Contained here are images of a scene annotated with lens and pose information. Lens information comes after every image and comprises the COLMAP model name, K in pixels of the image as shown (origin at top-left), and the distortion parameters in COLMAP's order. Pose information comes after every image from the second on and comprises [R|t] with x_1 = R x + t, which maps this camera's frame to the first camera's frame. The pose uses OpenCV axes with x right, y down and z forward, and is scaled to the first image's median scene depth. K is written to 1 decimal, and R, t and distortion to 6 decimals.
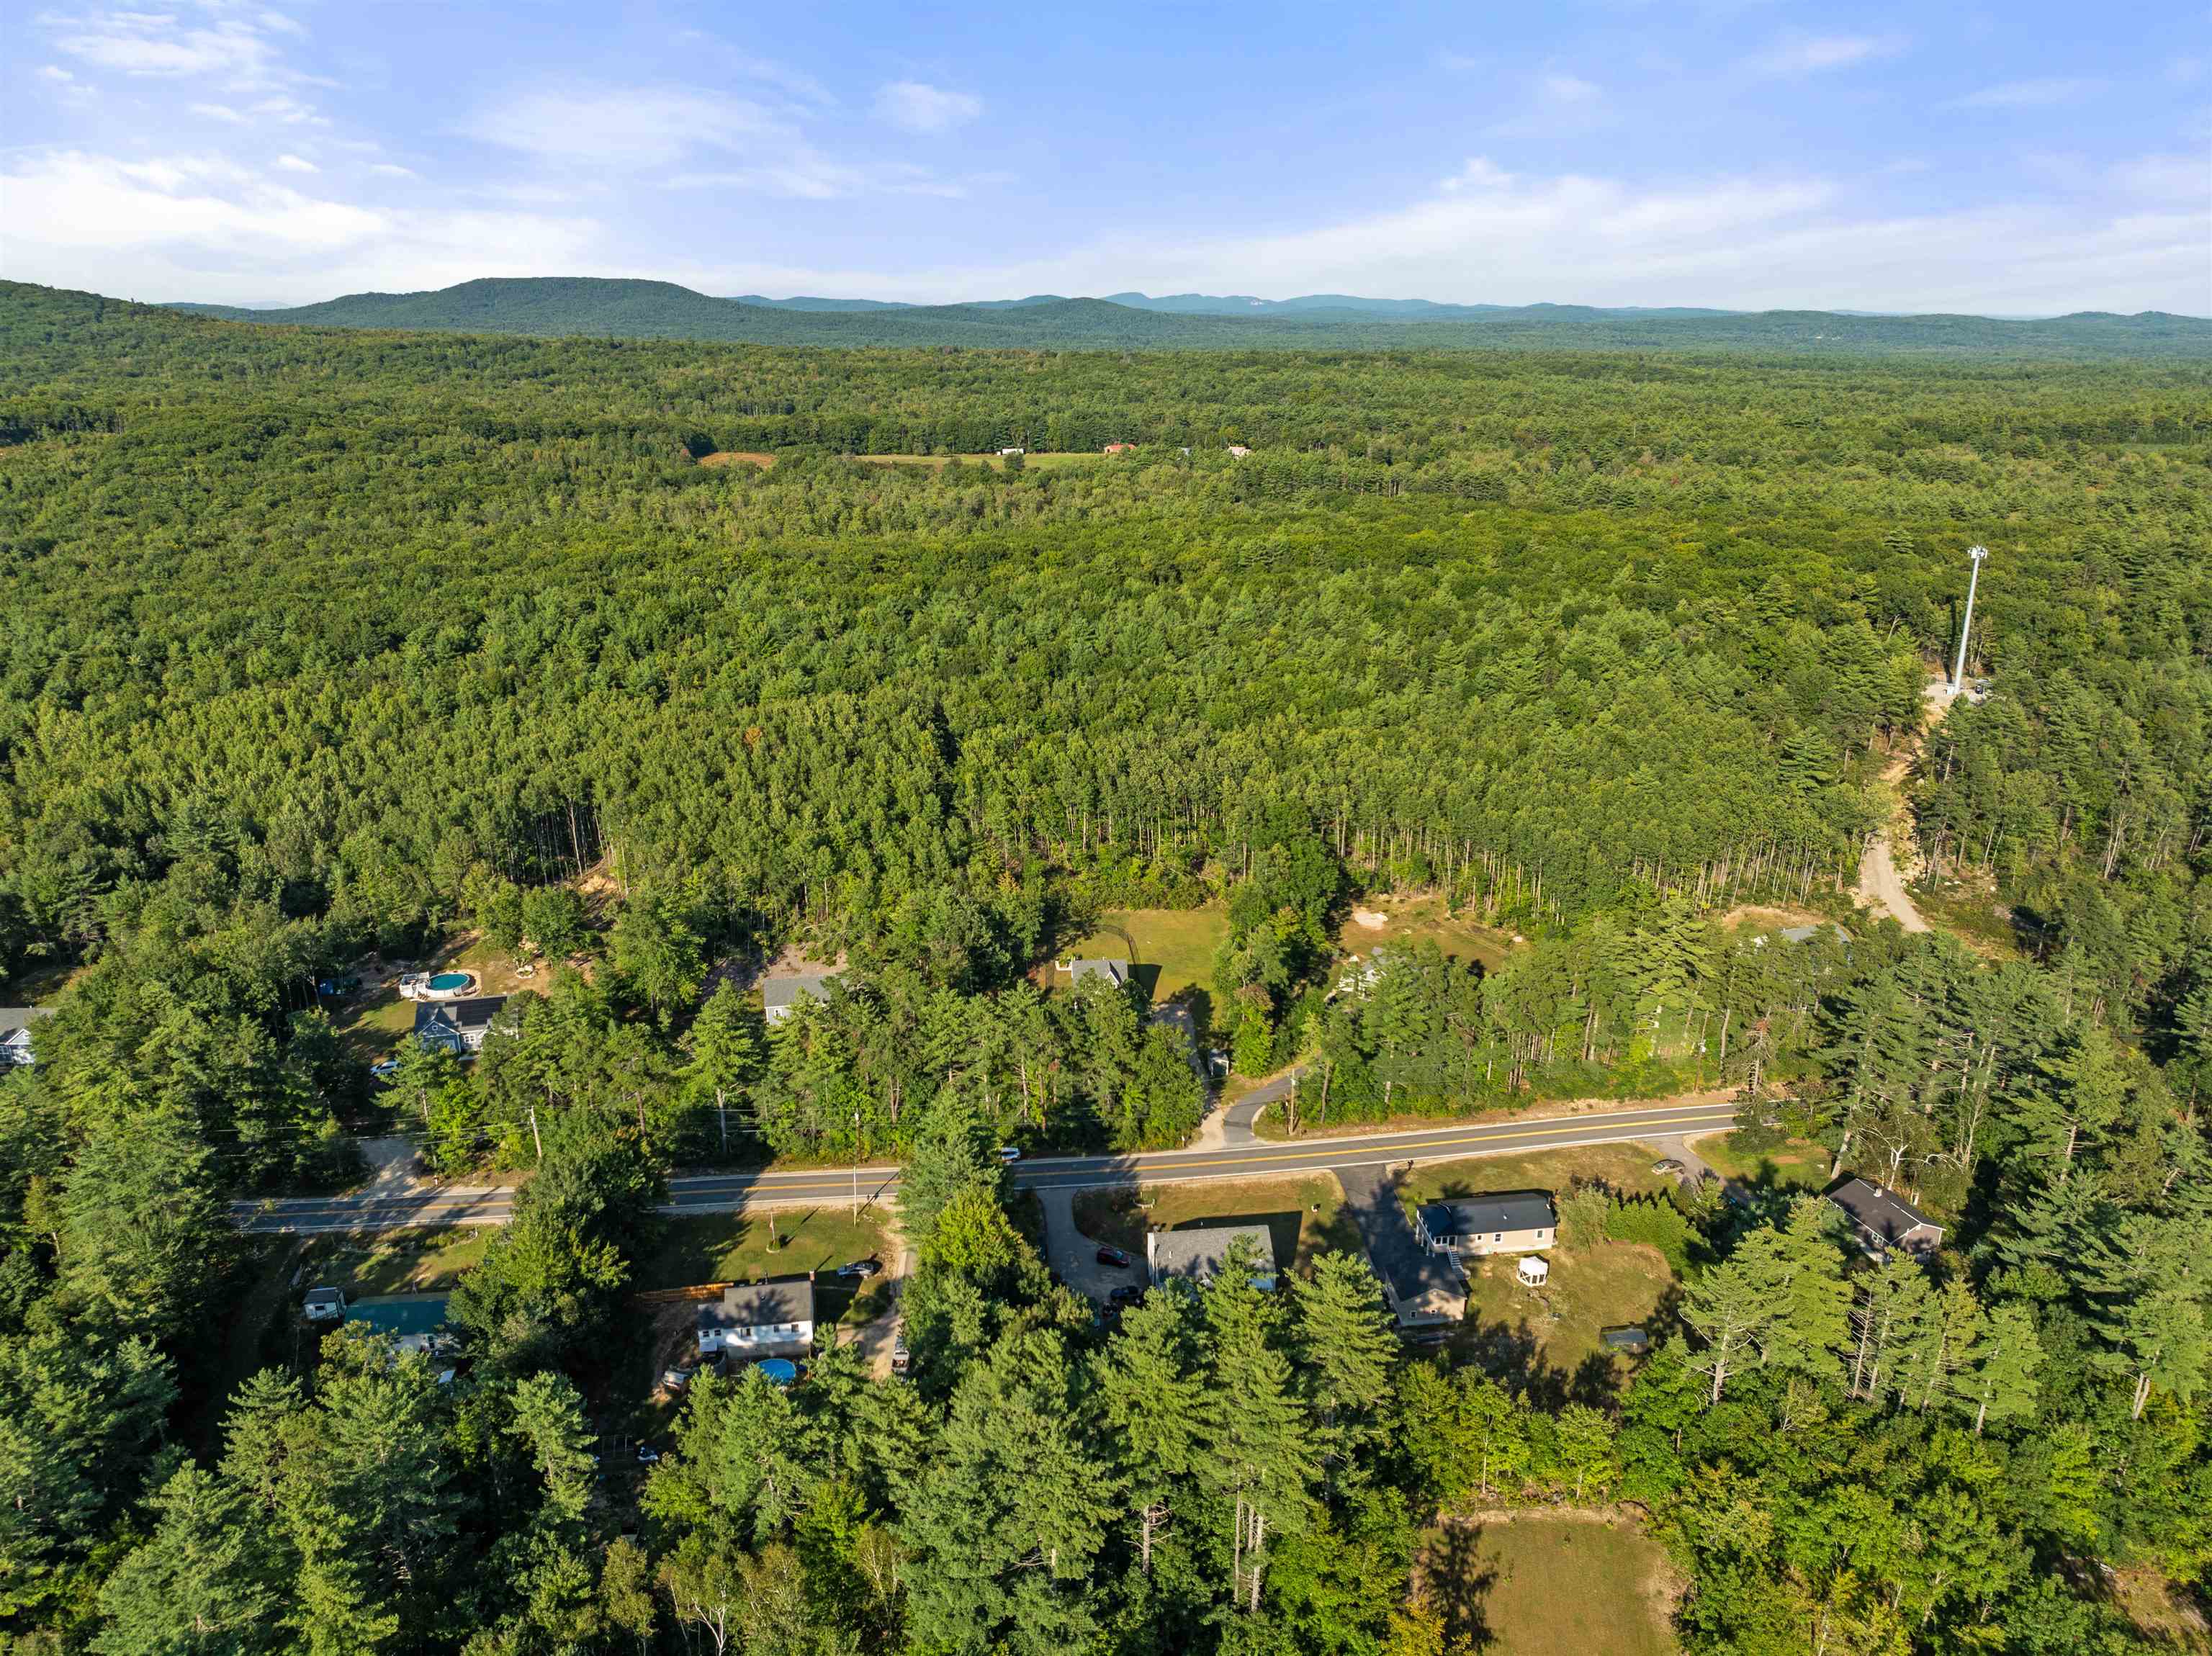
lens RADIAL K [[1568.0, 0, 1089.2], [0, 1568.0, 829.7], [0, 0, 1]] dist [-0.036691, 0.003176]
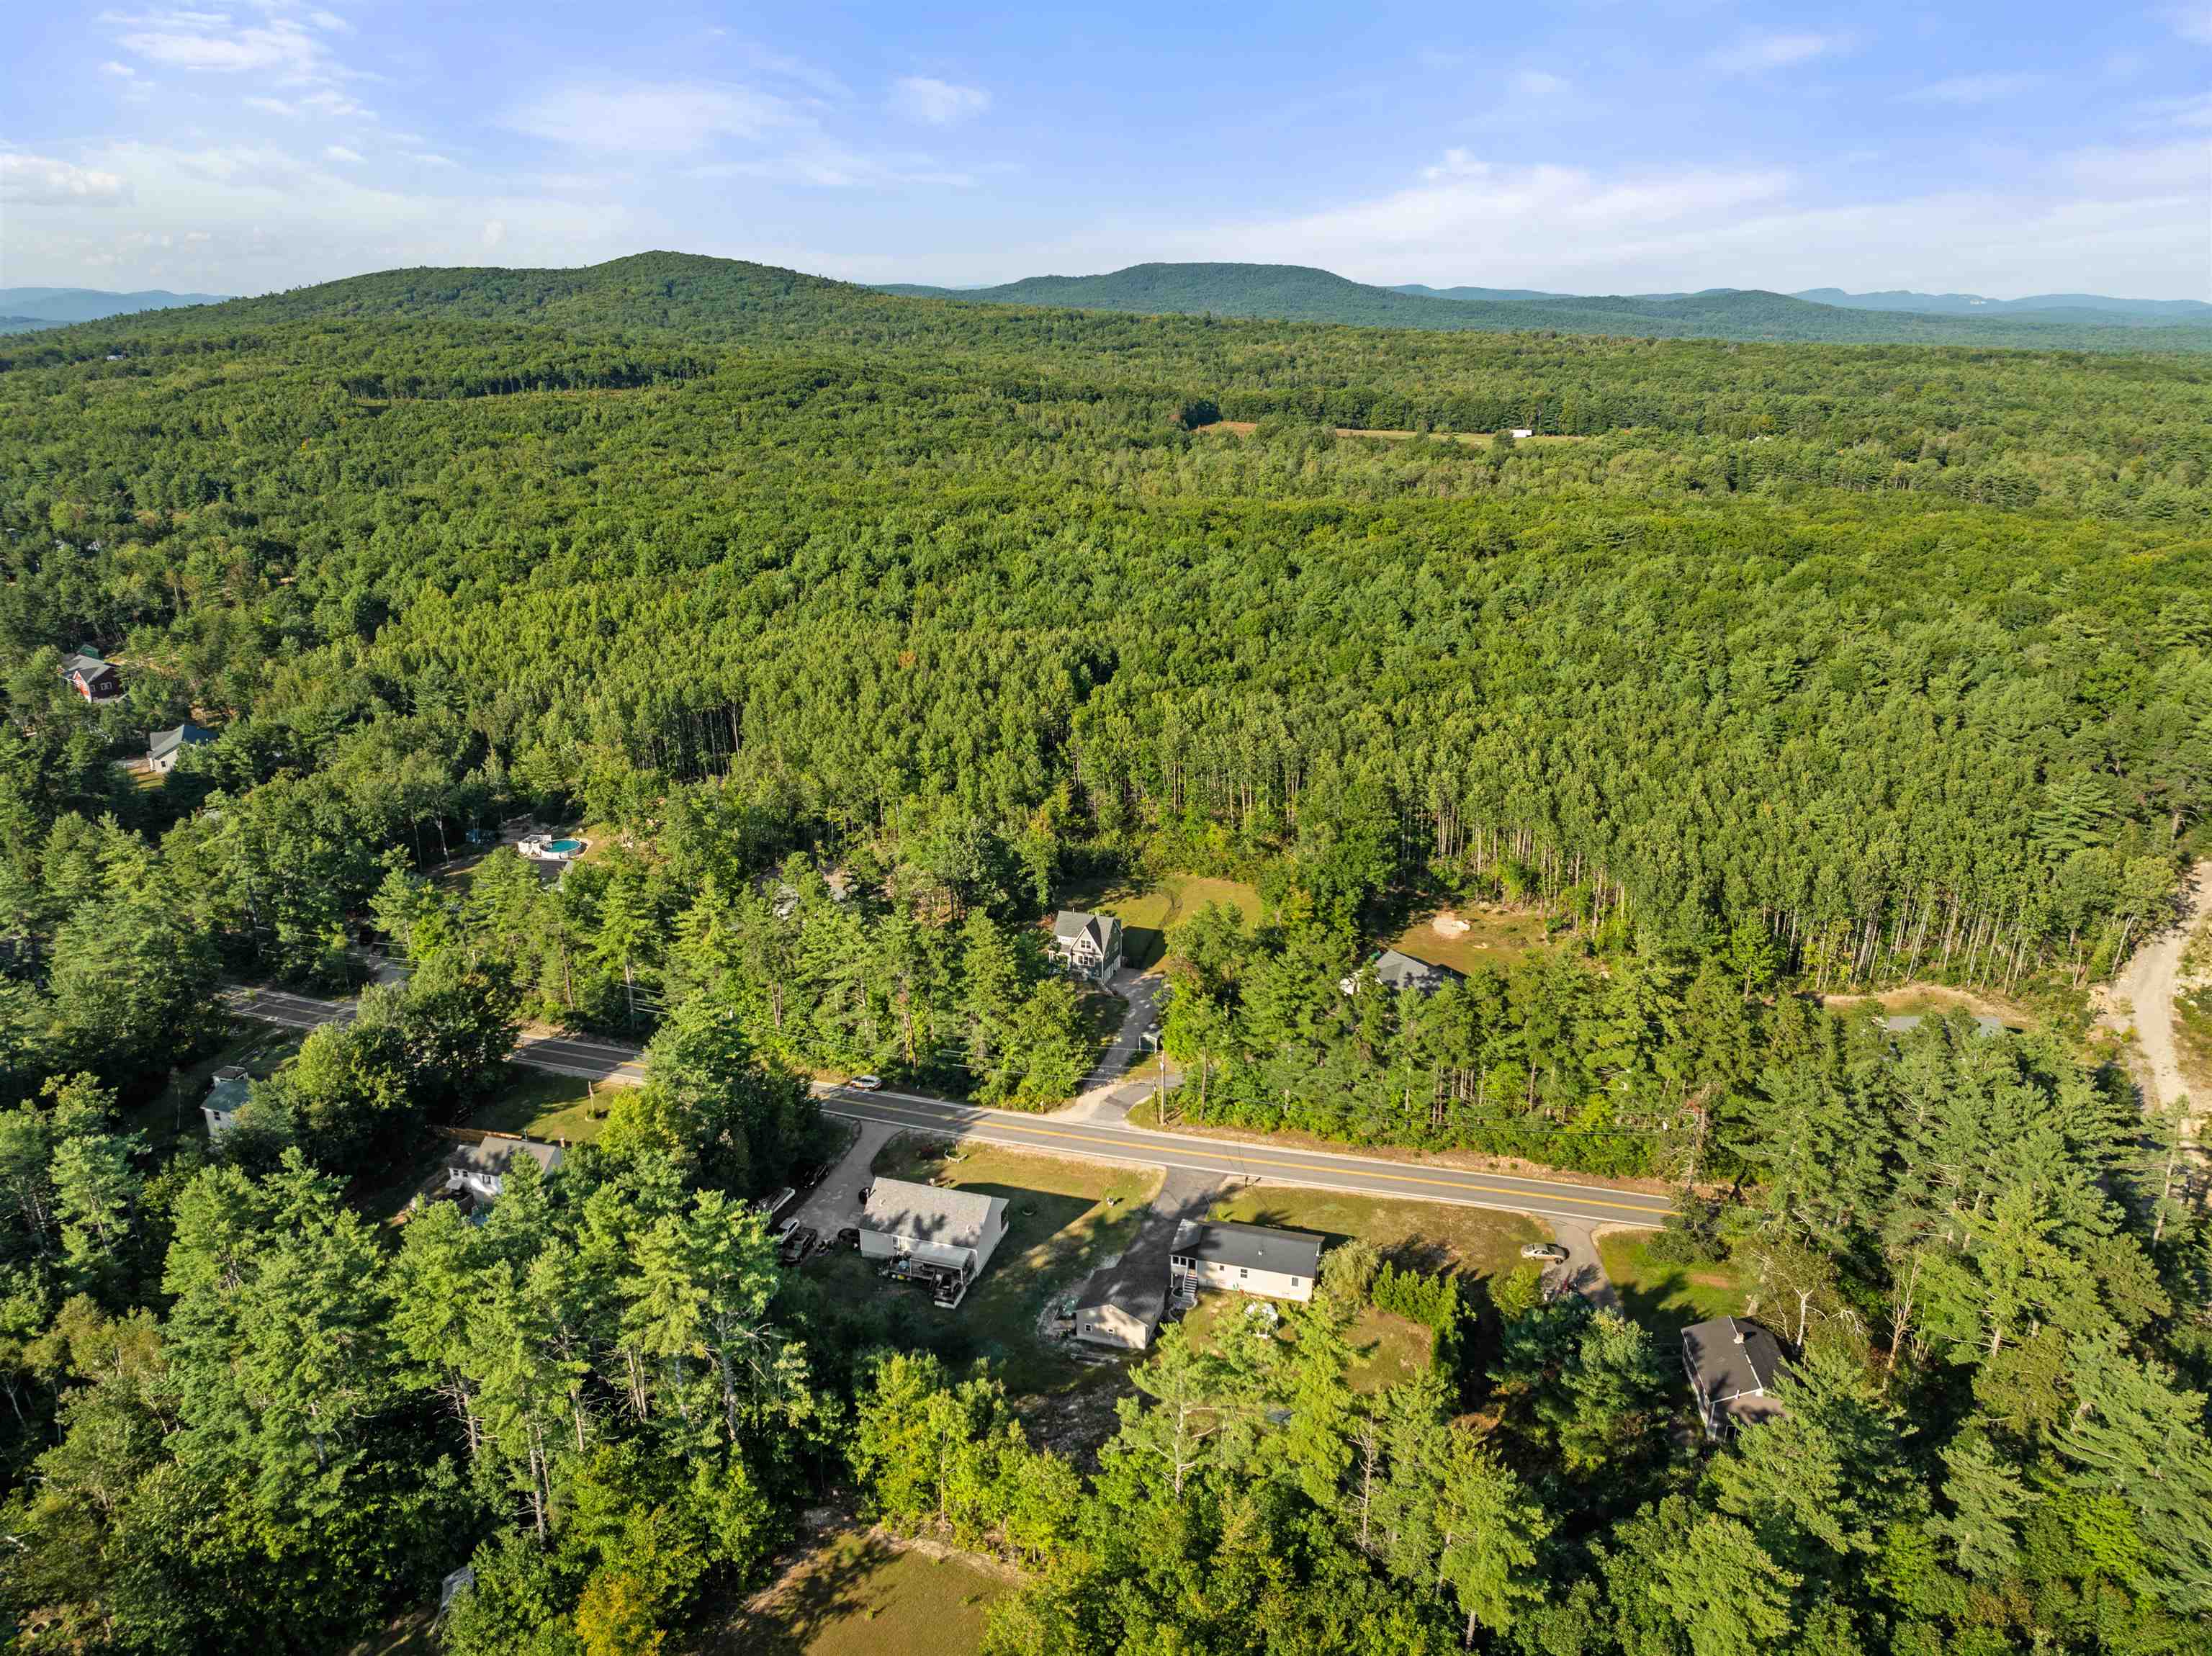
lens RADIAL K [[1560.9, 0, 1106.4], [0, 1560.9, 866.8], [0, 0, 1]] dist [-0.040469, -0.001039]
pose [[0.916823, 0.140933, -0.373595, 0.353103], [-0.131213, 0.990017, 0.051466, 0.005554], [0.377118, 0.001835, 0.926163, 0.135693]]
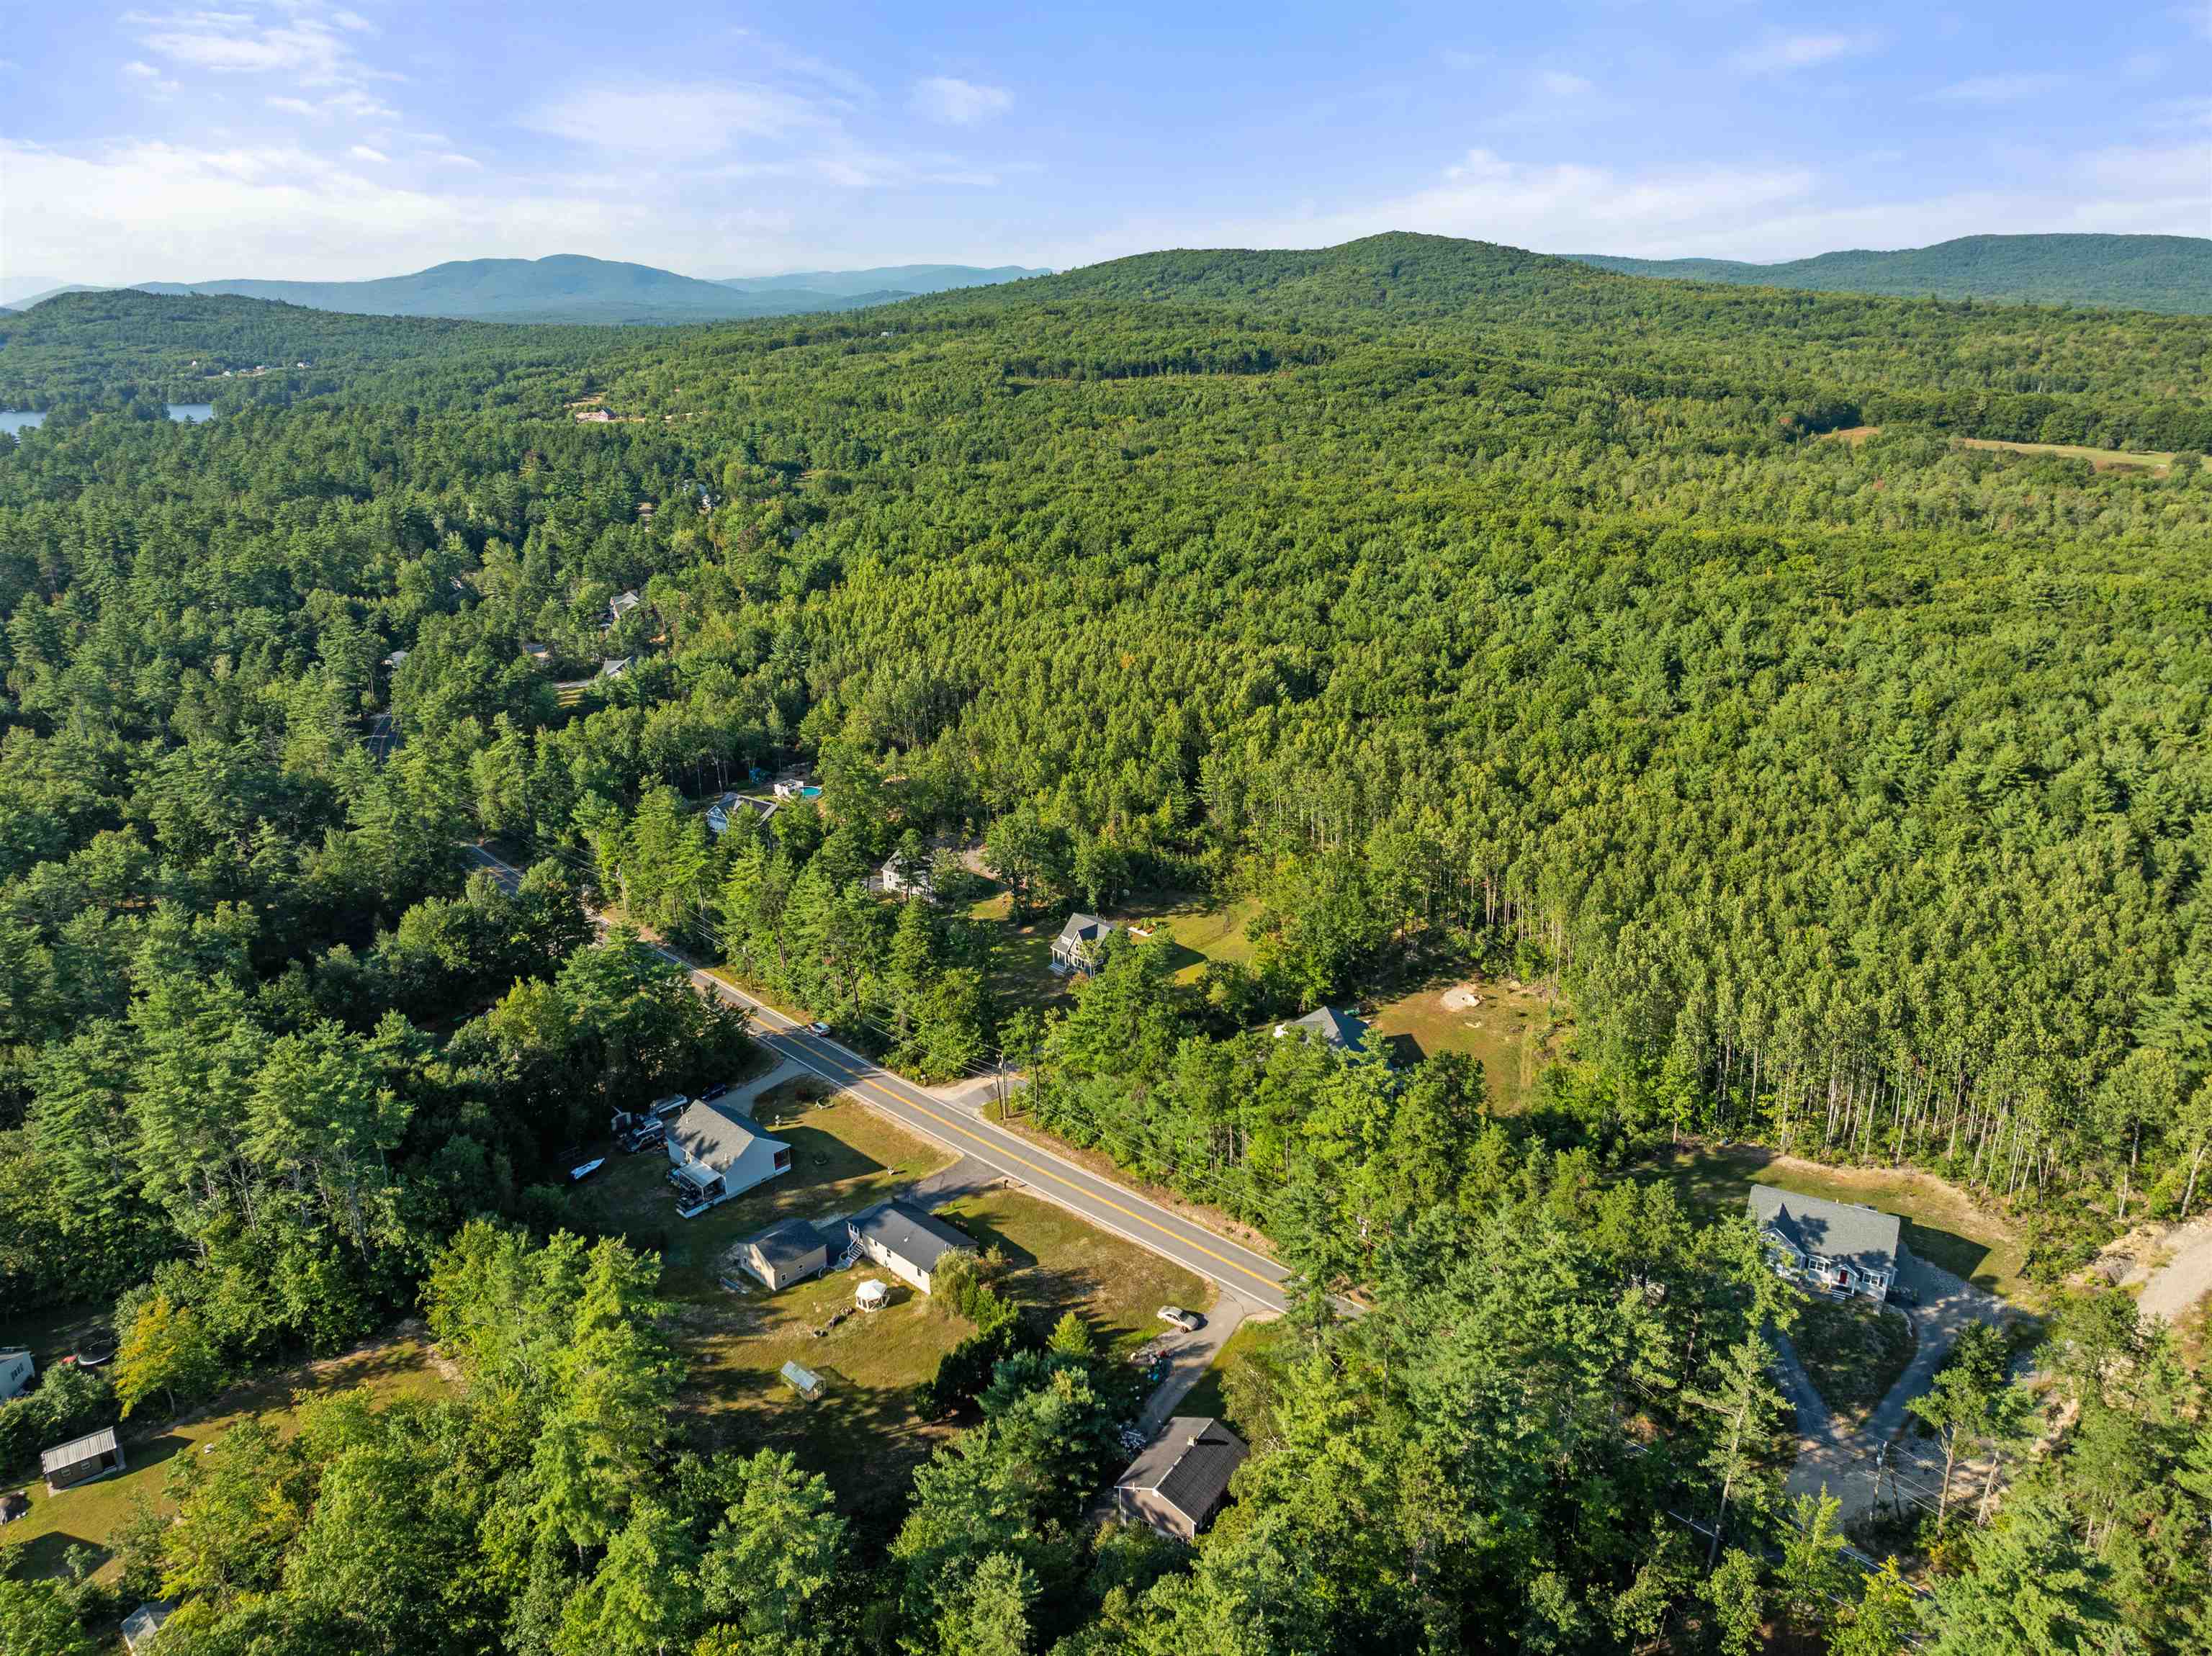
lens RADIAL K [[1588.8, 0, 1102.0], [0, 1588.8, 874.0], [0, 0, 1]] dist [-0.049071, 0.024920]
pose [[0.620569, 0.272240, -0.735377, 0.717483], [-0.238922, 0.958853, 0.153350, -0.096188], [0.746867, 0.080533, 0.660079, 0.335500]]
